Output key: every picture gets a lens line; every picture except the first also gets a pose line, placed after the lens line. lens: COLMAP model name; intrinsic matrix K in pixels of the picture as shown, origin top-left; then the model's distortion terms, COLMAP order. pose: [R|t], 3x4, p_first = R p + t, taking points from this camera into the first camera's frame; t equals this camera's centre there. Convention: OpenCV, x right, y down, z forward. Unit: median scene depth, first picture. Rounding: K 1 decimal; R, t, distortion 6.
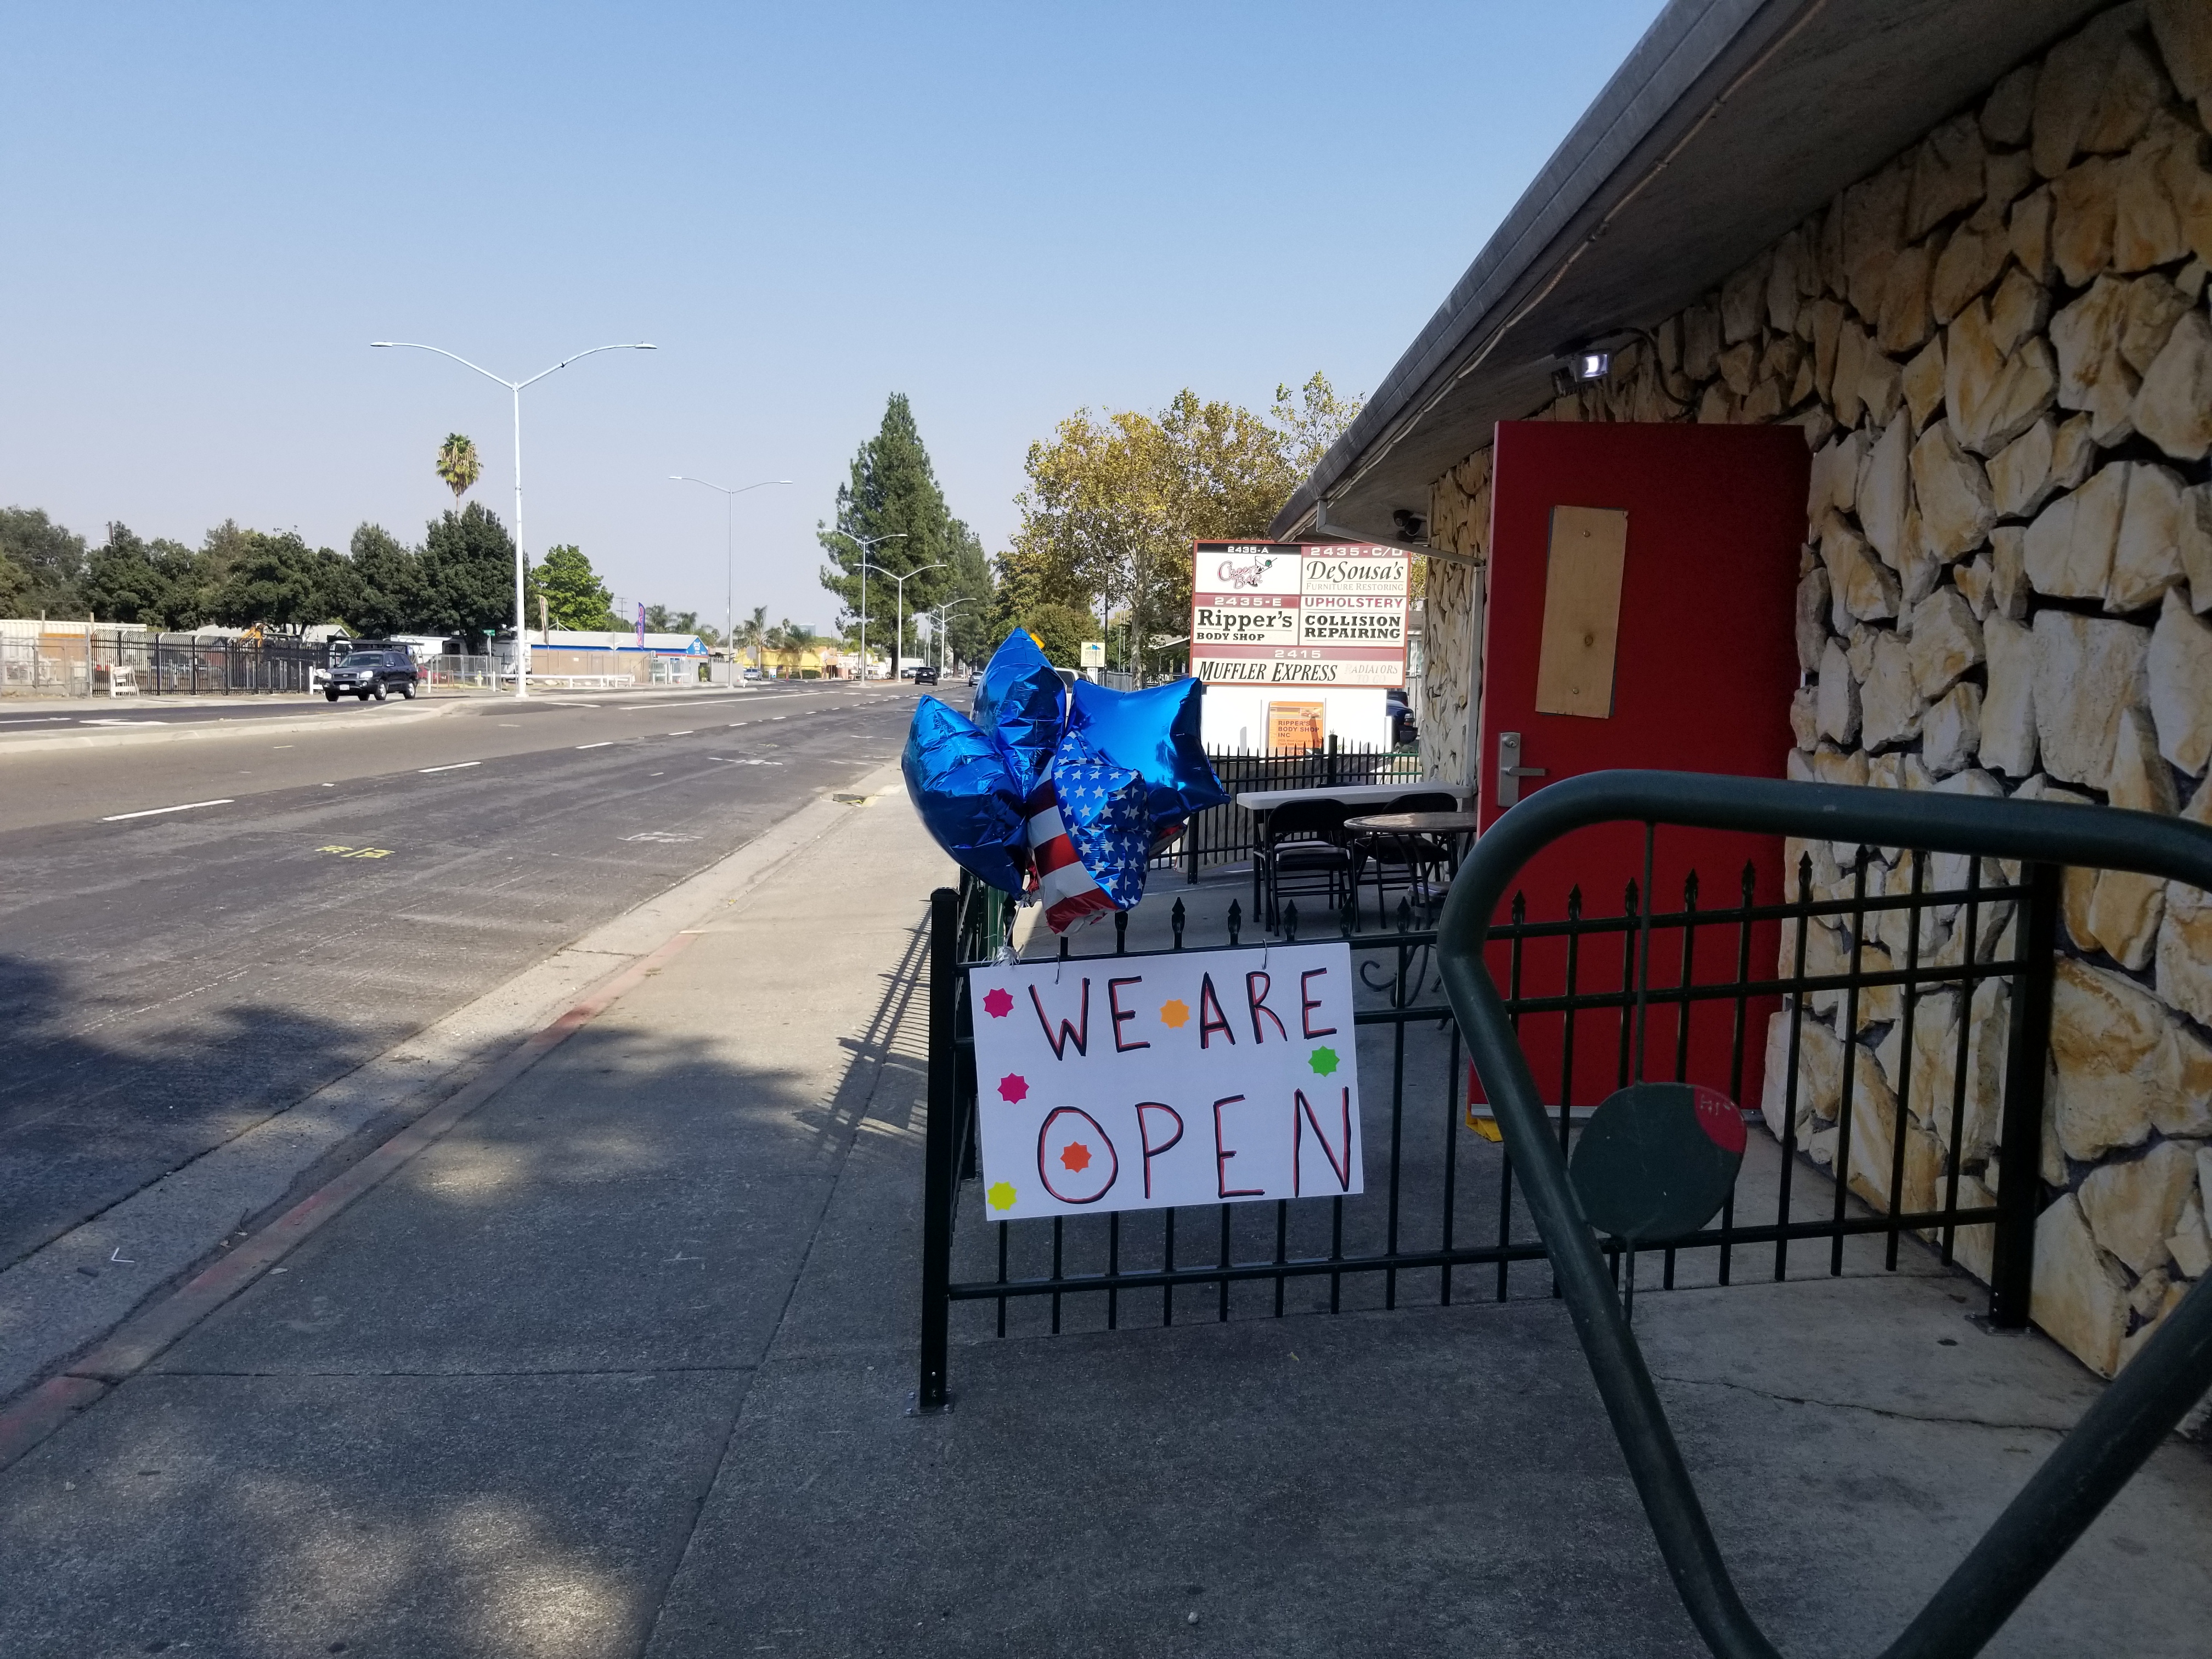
lens RADIAL K [[1728.4, 0, 1091.4], [0, 1728.4, 851.0], [0, 0, 1]] dist [0.054927, -0.086535]
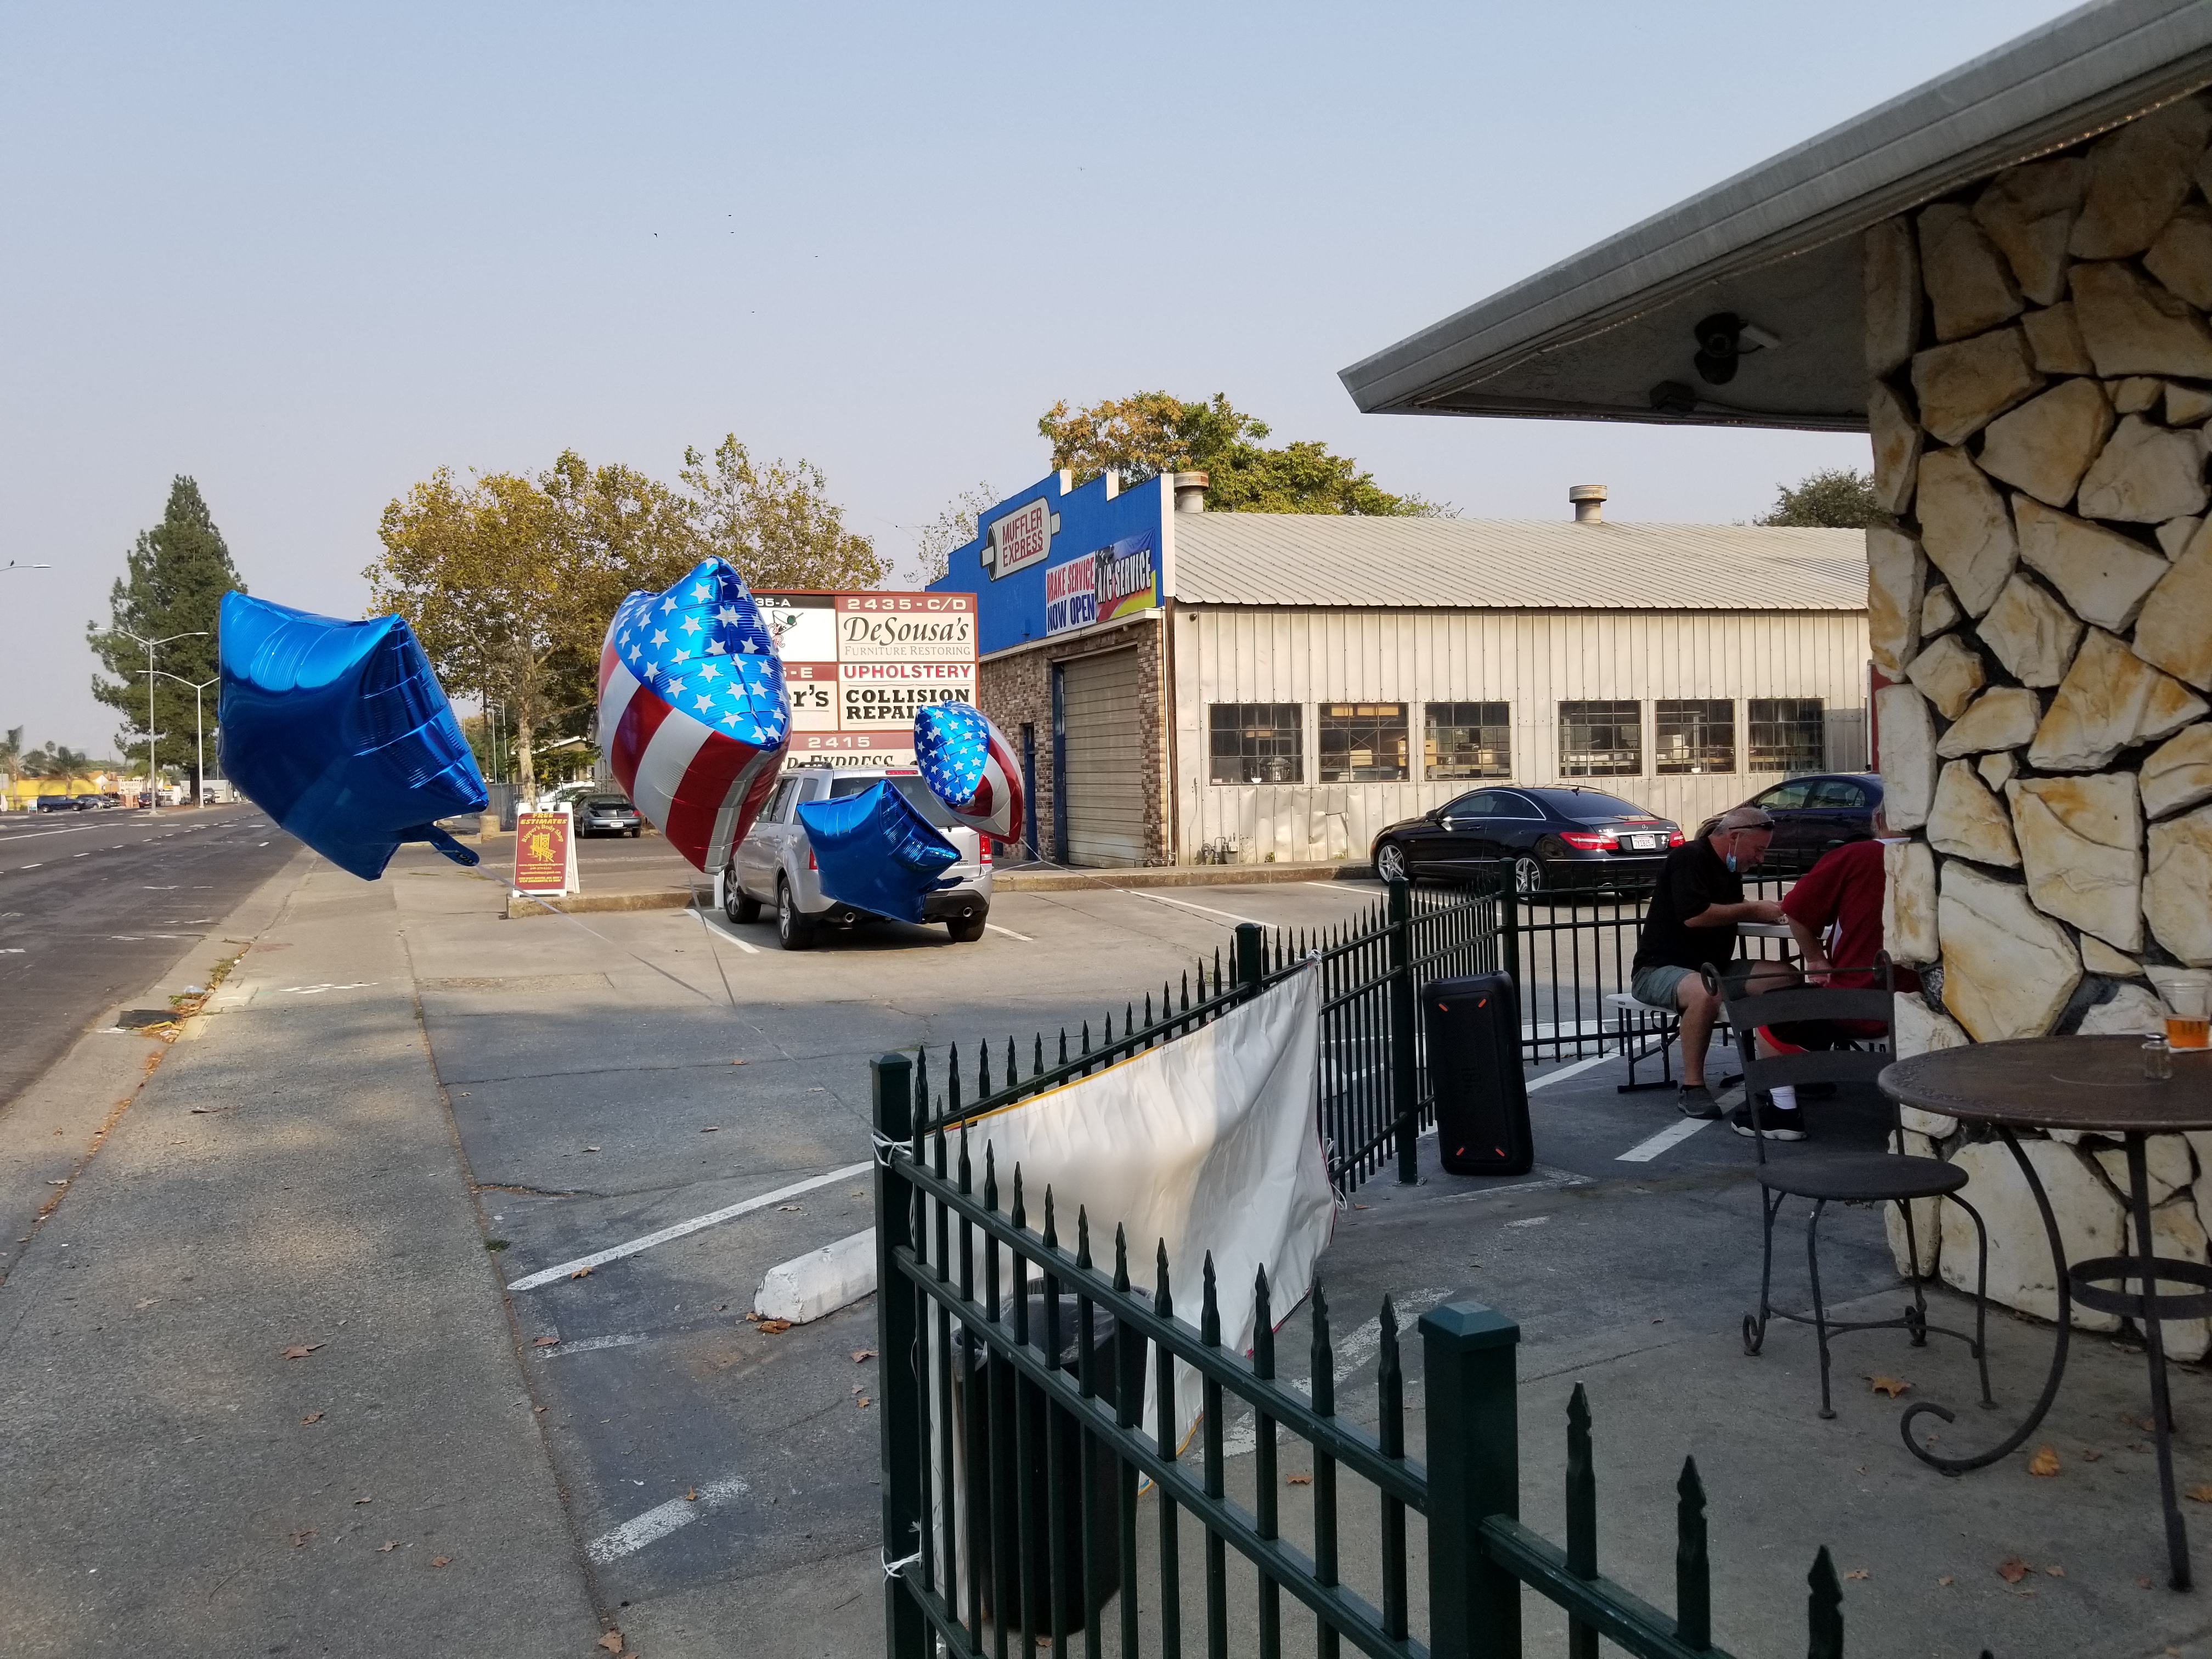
lens RADIAL K [[1728.4, 0, 1084.3], [0, 1728.4, 811.9], [0, 0, 1]] dist [0.054927, -0.086535]
pose [[0.934761, -0.049435, 0.351820, -0.041926], [0.077640, 0.994761, -0.066506, -0.028604], [-0.346689, 0.089482, 0.933702, 0.287693]]
